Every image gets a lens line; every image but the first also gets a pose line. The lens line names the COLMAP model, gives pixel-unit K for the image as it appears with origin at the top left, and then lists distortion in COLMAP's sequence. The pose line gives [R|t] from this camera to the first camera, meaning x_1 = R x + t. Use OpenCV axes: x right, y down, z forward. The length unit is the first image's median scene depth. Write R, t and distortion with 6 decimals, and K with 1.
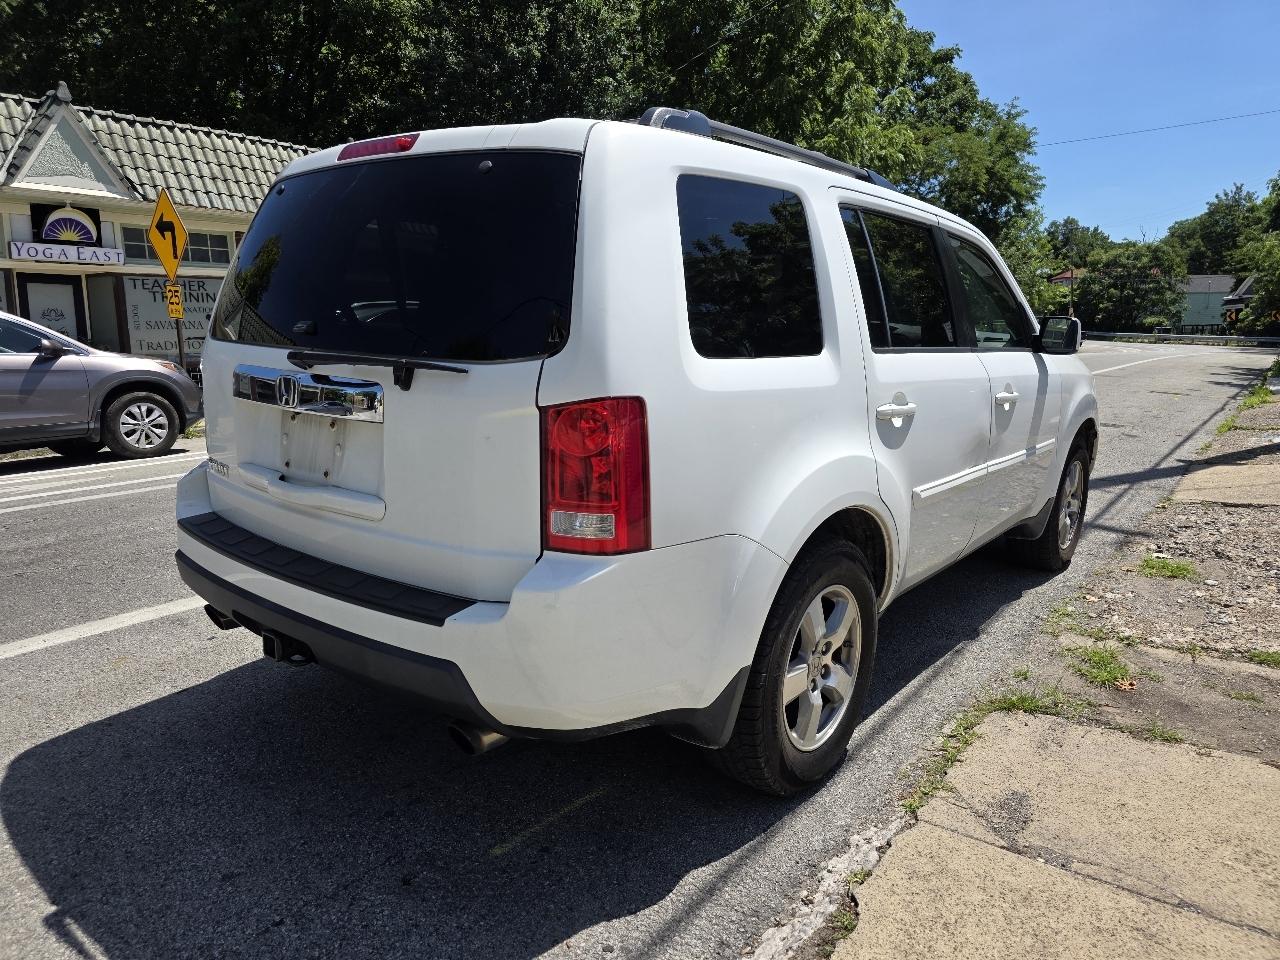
lens RADIAL K [[849.5, 0, 640.0], [0, 849.5, 480.0], [0, 0, 1]] dist [0.017086, -0.000167]
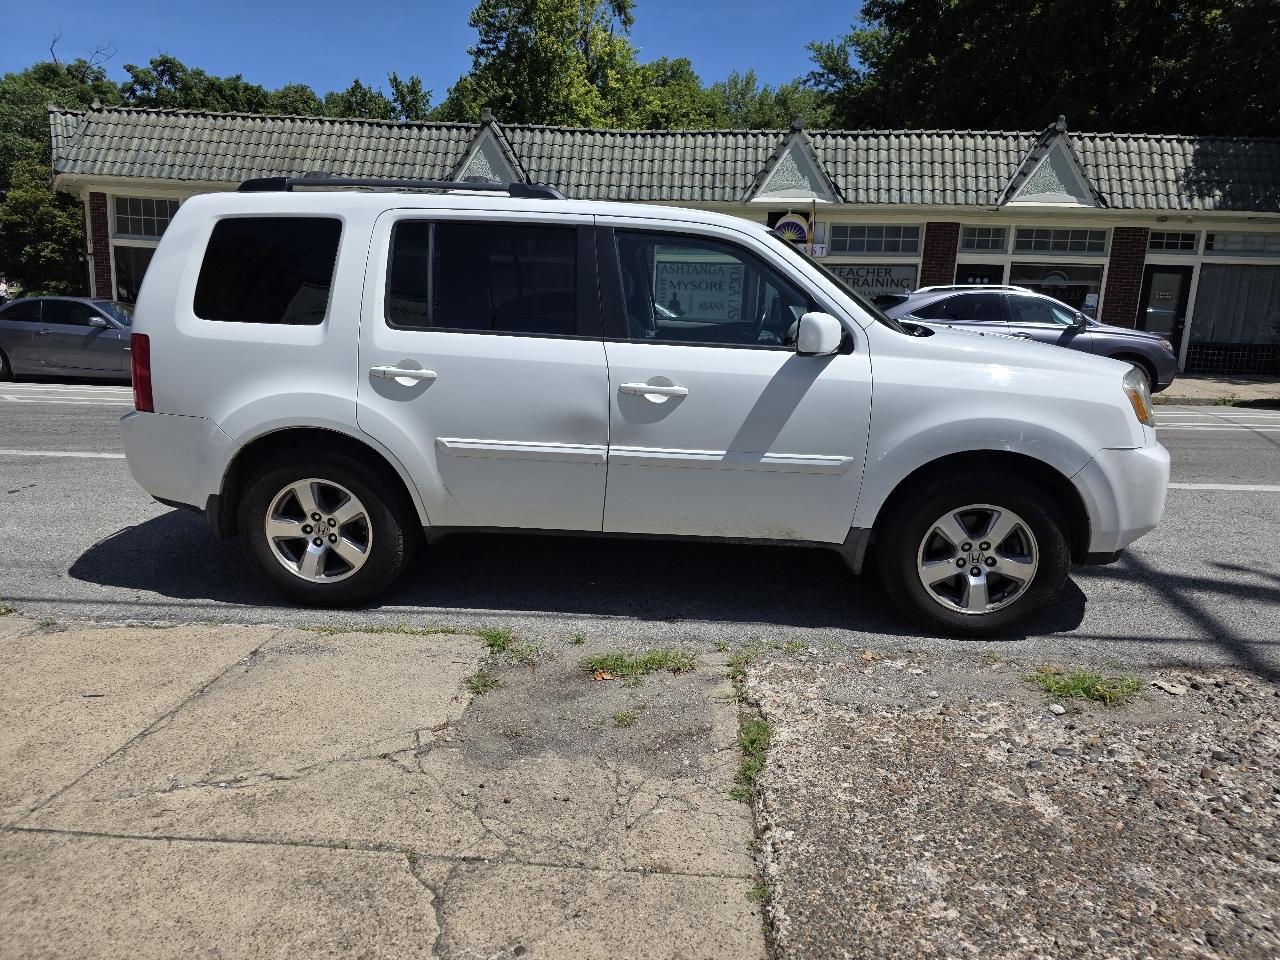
lens RADIAL K [[855.7, 0, 637.0], [0, 855.7, 473.8], [0, 0, 1]] dist [0.051296, -0.047408]
pose [[0.568163, 0.179632, -0.803071, 1.211623], [-0.172902, 0.980159, 0.096917, -0.088444], [0.804547, 0.083788, 0.587949, 0.372753]]
